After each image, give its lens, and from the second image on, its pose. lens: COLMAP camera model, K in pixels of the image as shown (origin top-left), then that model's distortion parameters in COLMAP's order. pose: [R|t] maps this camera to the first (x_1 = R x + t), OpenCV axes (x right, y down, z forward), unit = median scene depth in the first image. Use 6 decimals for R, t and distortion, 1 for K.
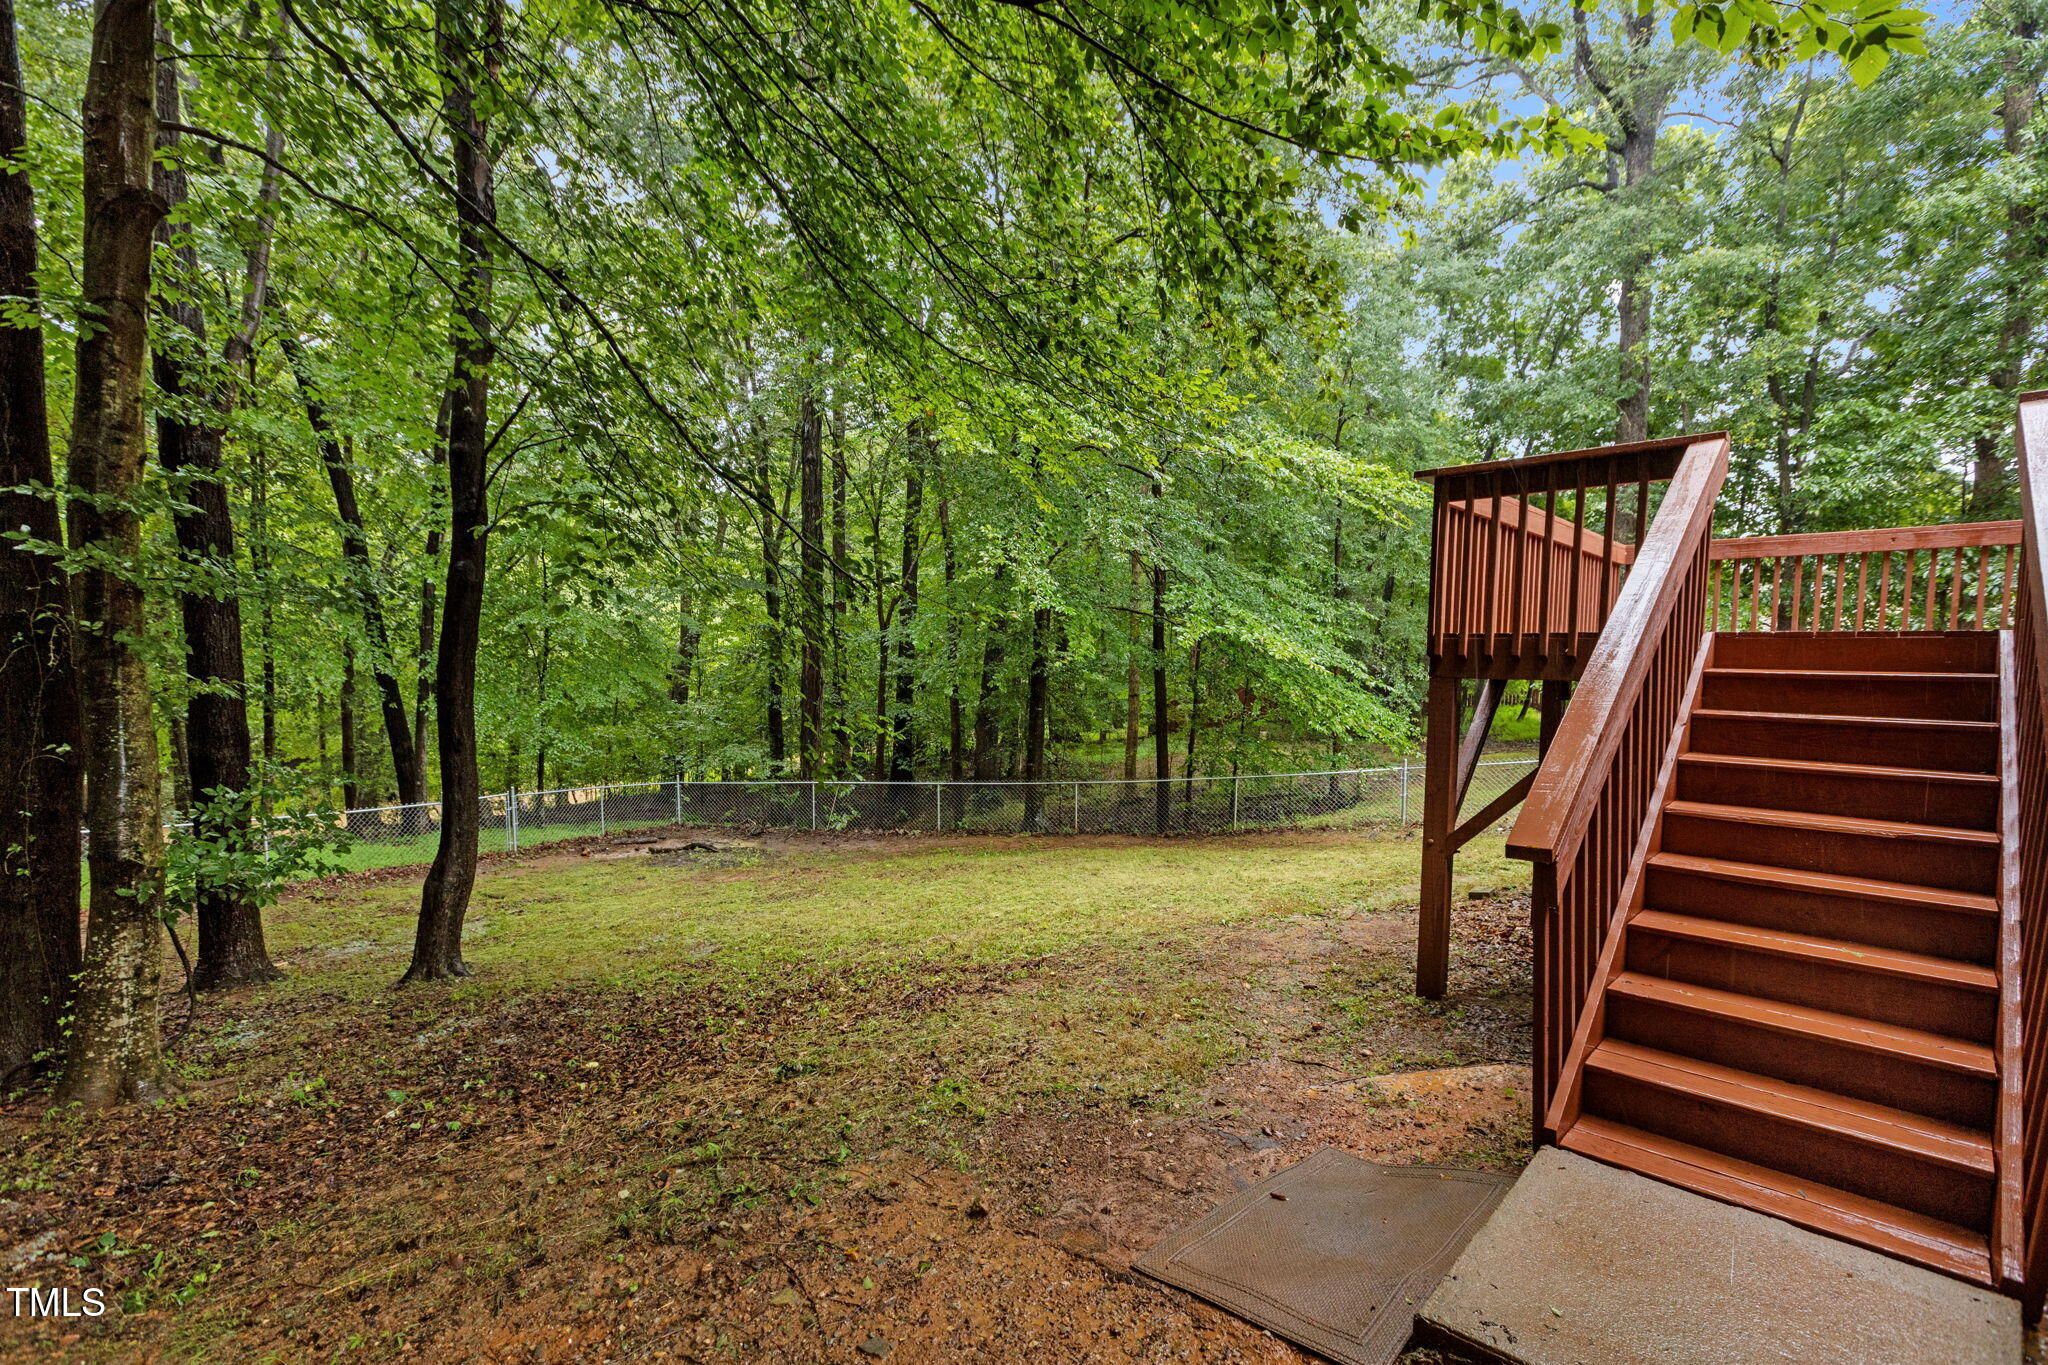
lens RADIAL K [[918.9, 0, 1028.4], [0, 918.9, 681.6], [0, 0, 1]] dist [0.000245, -0.000251]
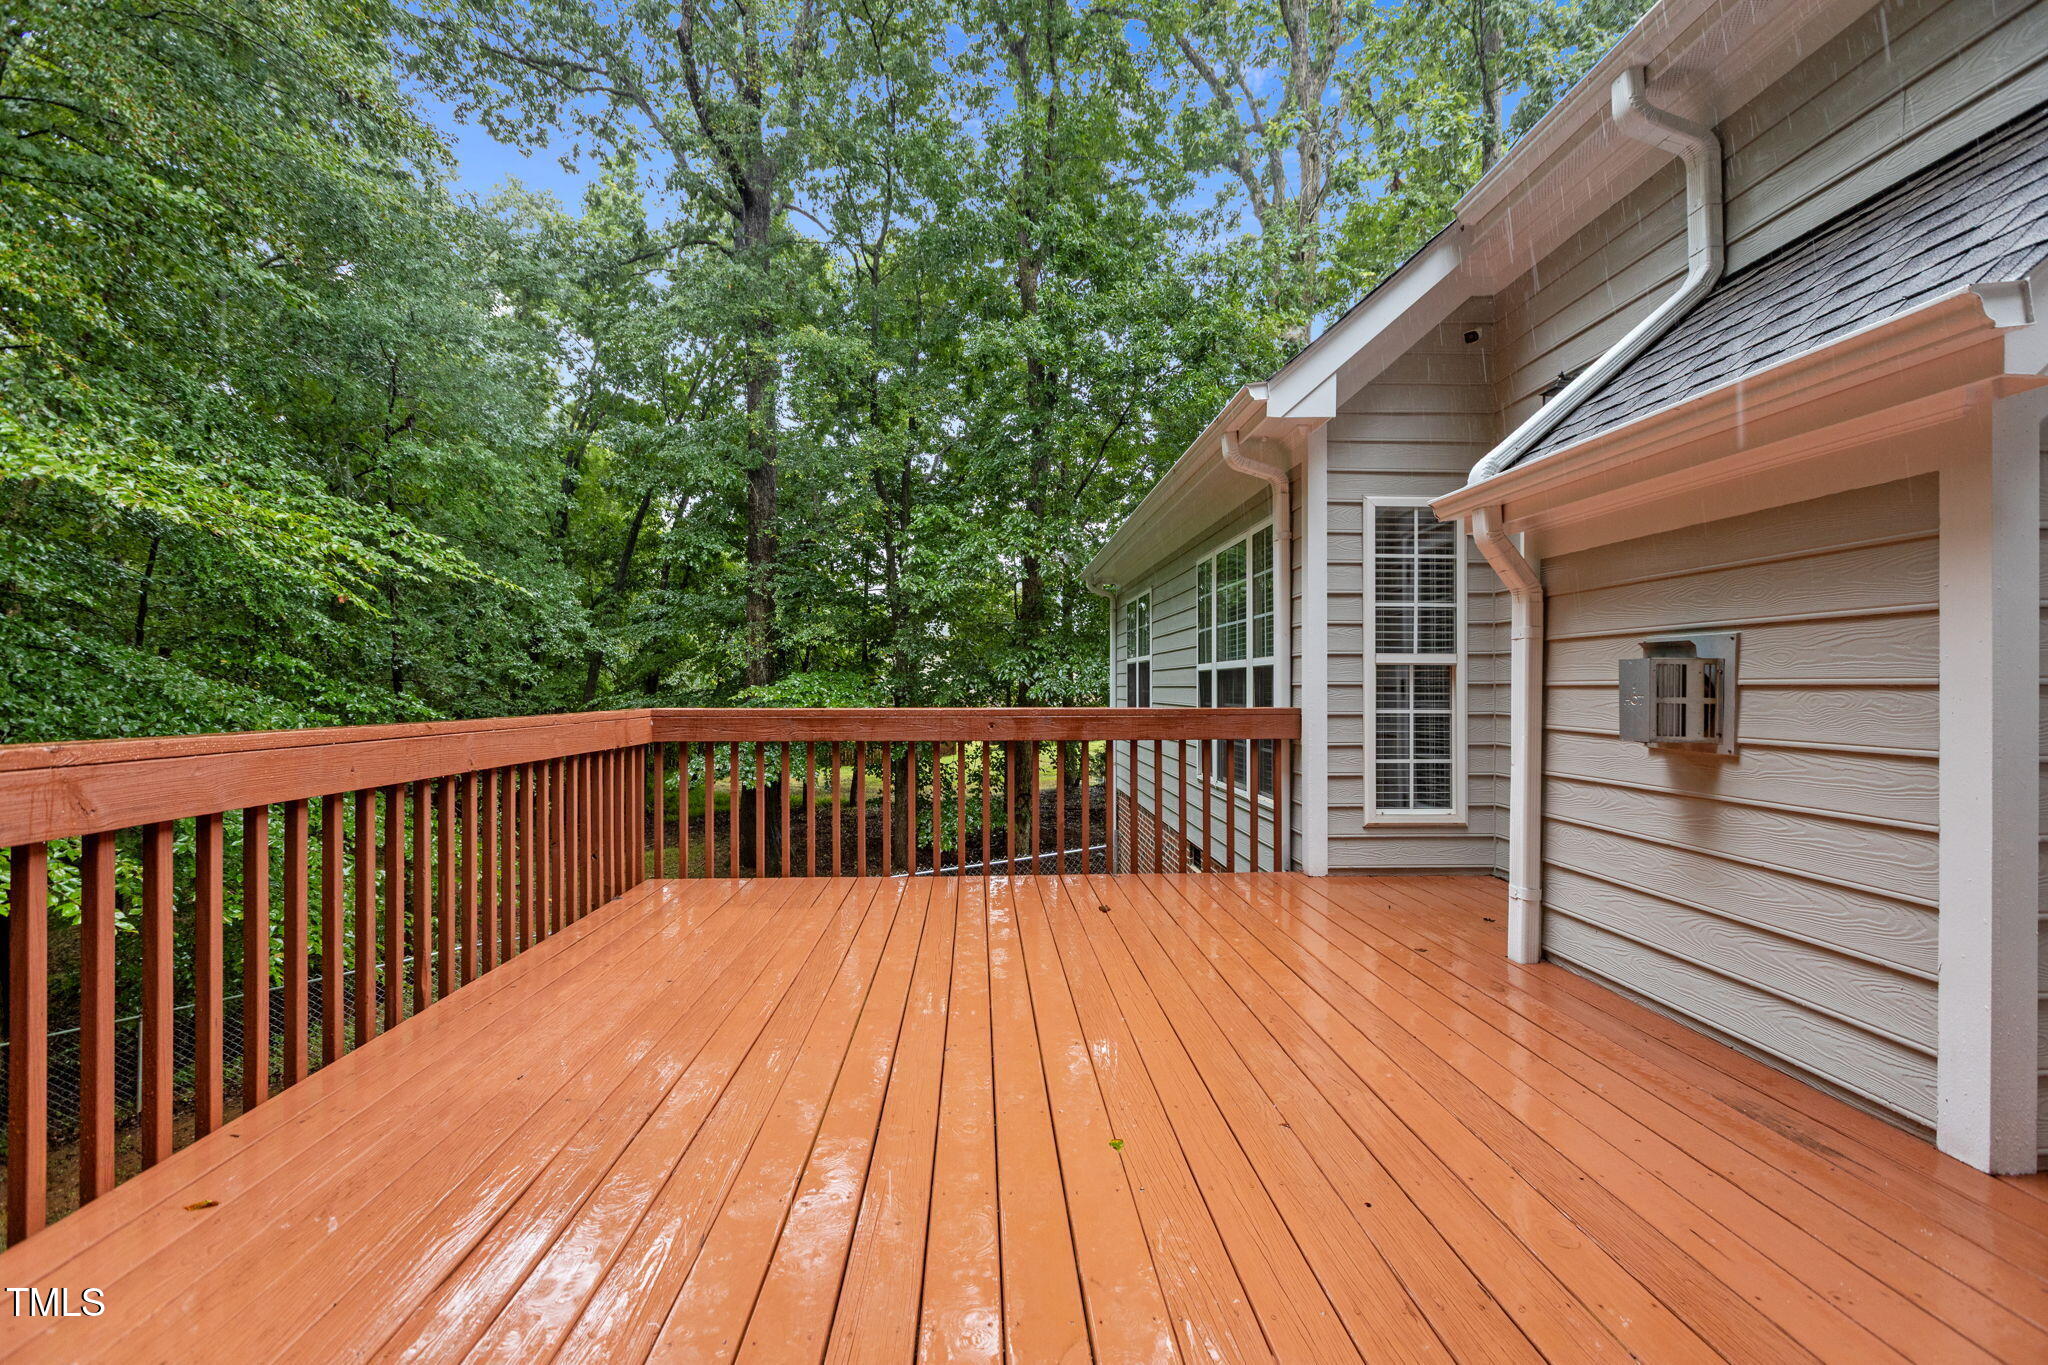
lens RADIAL K [[918.9, 0, 1028.4], [0, 918.9, 681.6], [0, 0, 1]] dist [0.000245, -0.000251]
pose [[0.681030, -0.006727, 0.732224, 0.124260], [0.040282, 0.998788, -0.028289, -0.045230], [-0.731146, 0.048761, 0.680476, 0.137633]]
